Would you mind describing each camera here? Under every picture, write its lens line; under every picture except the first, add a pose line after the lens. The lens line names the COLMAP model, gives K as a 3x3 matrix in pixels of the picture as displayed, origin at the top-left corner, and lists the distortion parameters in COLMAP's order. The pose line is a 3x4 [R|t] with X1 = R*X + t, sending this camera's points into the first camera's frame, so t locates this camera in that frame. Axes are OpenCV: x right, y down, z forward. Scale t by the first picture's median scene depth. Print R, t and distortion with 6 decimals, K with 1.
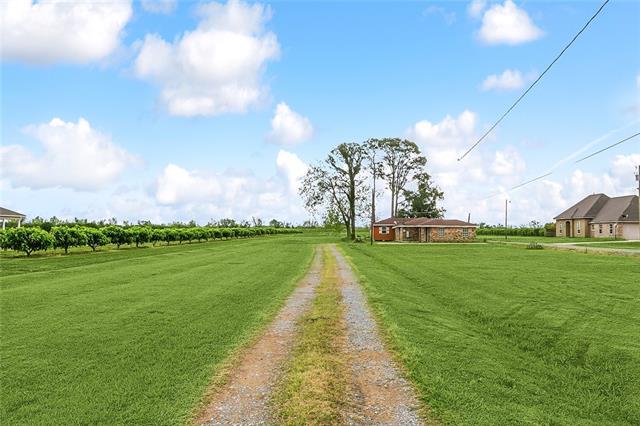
lens RADIAL K [[516.3, 0, 320.0], [0, 516.3, 213.1], [0, 0, 1]] dist [-0.004454, -0.002793]
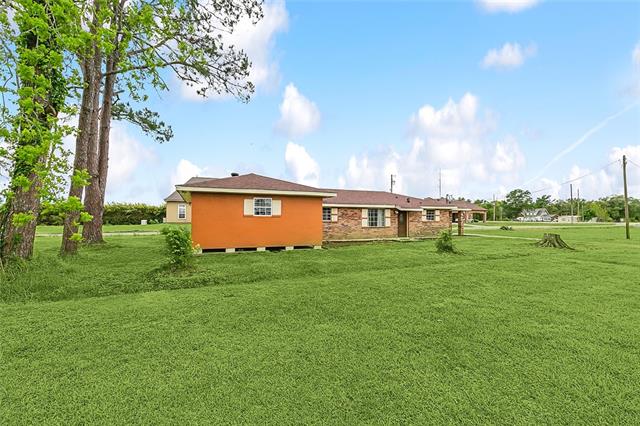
lens RADIAL K [[291.5, 0, 319.5], [0, 291.5, 212.2], [0, 0, 1]] dist [-0.001685, 0.000027]
pose [[0.999918, -0.010535, -0.007263, -0.012928], [0.007294, 0.935620, -0.352934, 0.224933], [0.010513, 0.352852, 0.935620, 0.520531]]
